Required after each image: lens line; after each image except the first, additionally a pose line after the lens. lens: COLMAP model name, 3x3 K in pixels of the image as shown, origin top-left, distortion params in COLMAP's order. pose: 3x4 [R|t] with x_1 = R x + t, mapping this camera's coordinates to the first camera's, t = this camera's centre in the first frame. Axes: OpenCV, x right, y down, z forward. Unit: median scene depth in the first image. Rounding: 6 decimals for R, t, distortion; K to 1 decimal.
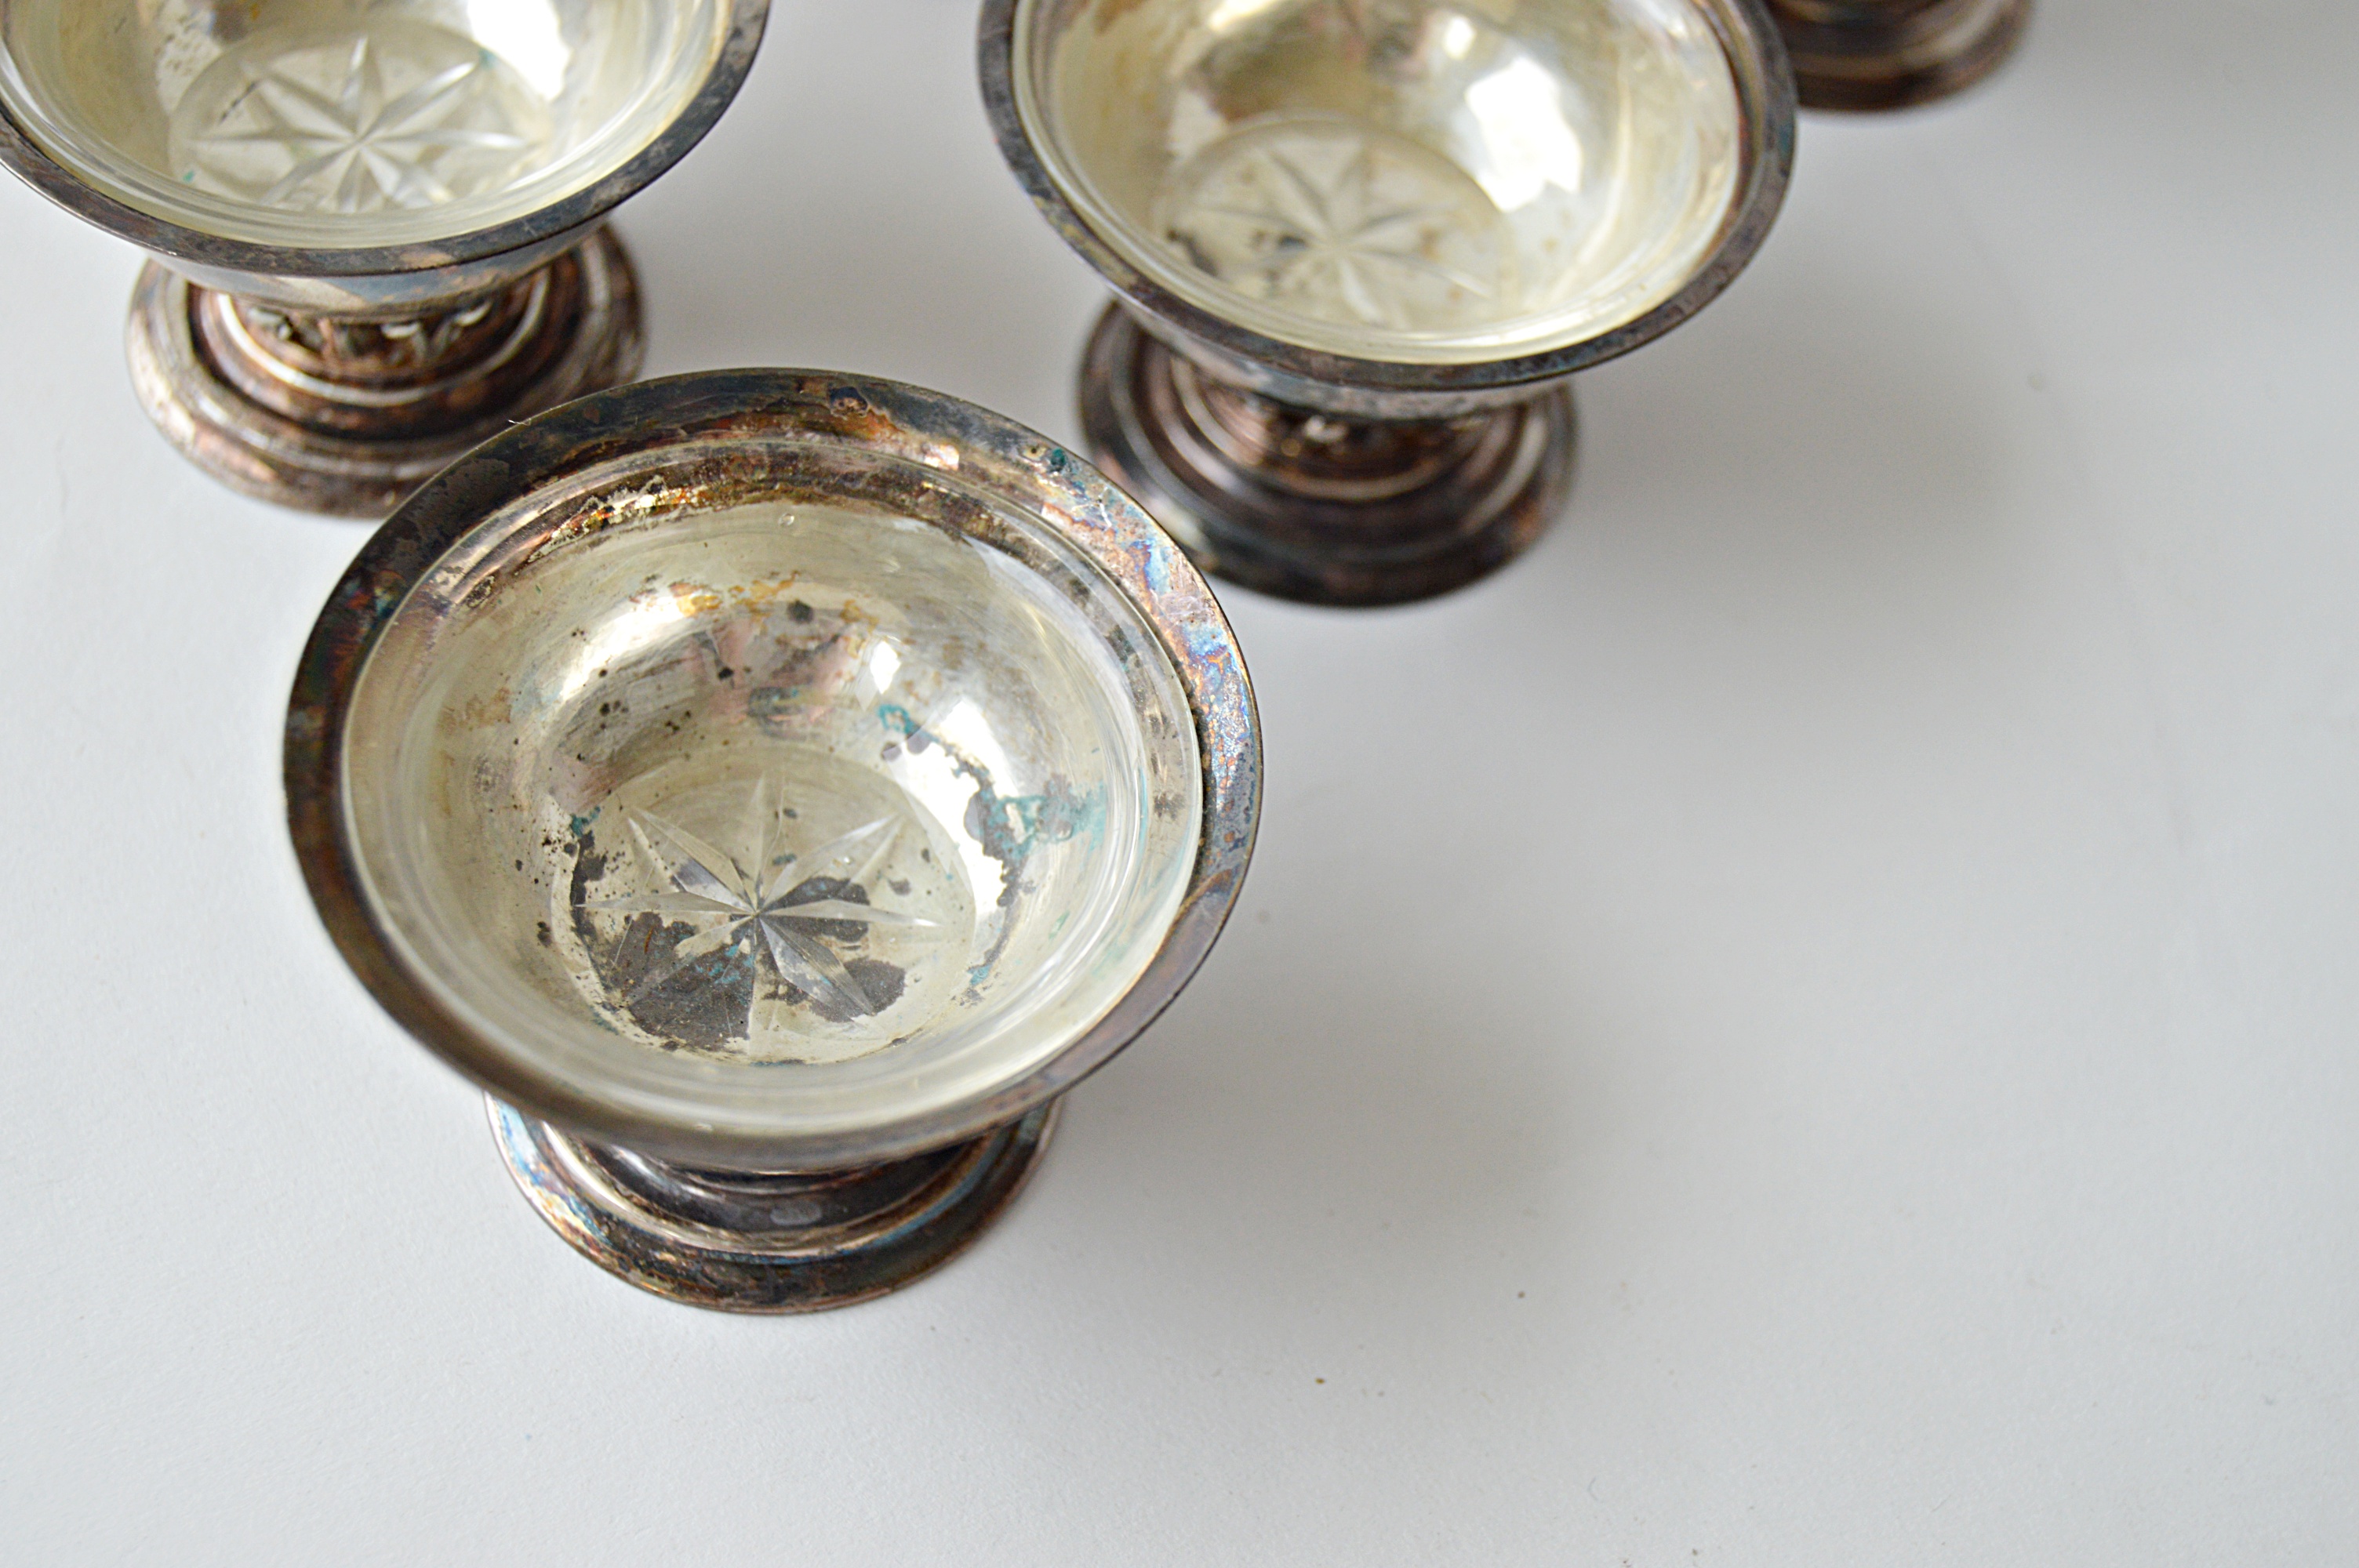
lens RADIAL K [[3785.9, 0, 1156.7], [0, 3785.9, 792.6], [0, 0, 1]] dist [-0.001562, 0.000000]
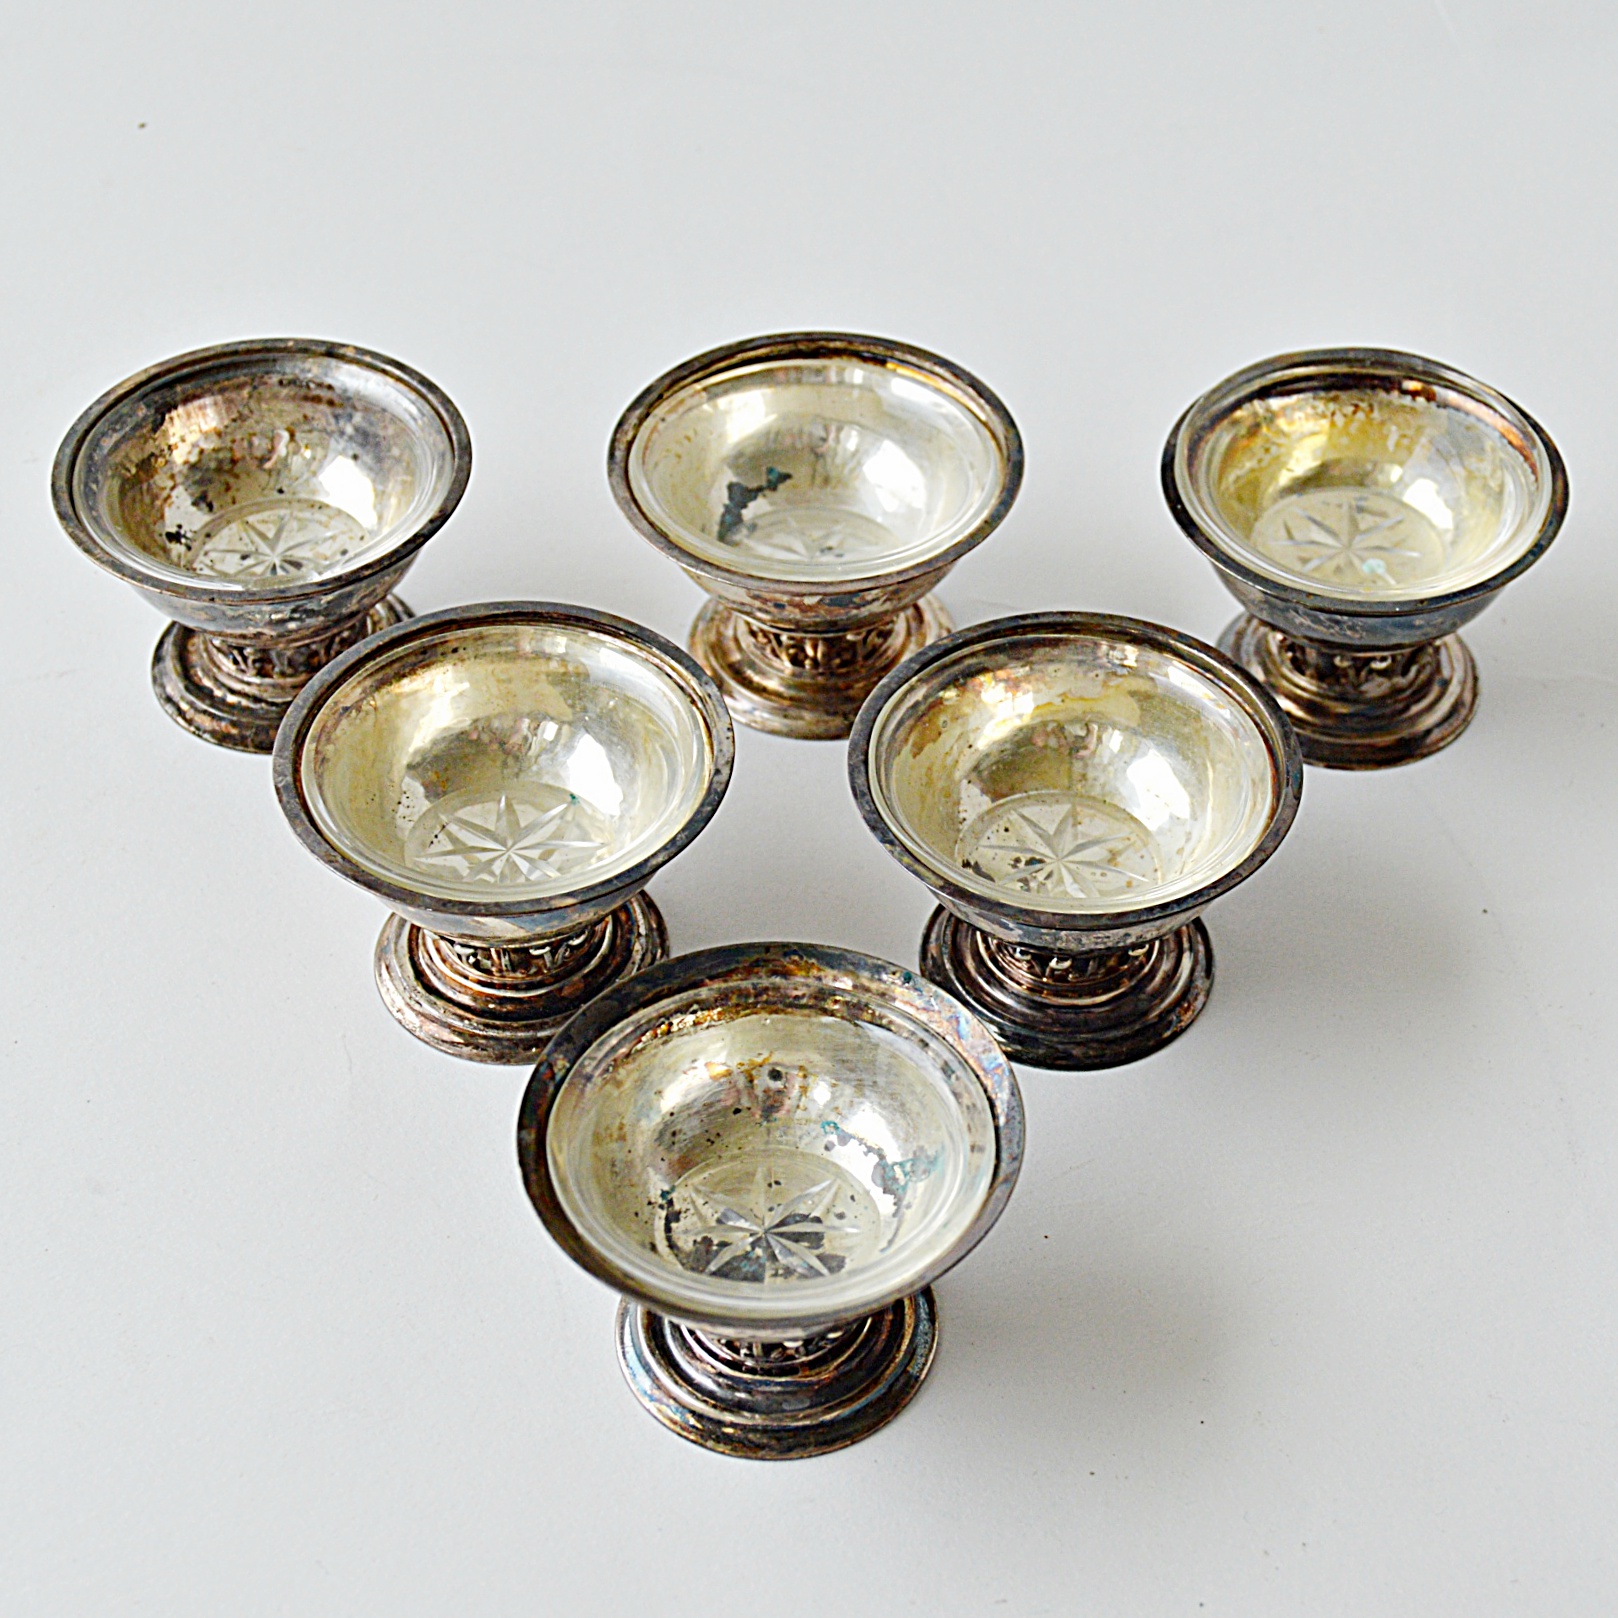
lens RADIAL K [[3303.8, 0, 809.8], [0, 3303.8, 806.8], [0, 0, 1]] dist [0.027733, 0.000000]
pose [[0.994686, -0.083871, -0.059709, 0.029551], [0.071041, 0.978905, -0.191566, 0.134160], [0.074517, 0.186306, 0.979662, -0.598834]]
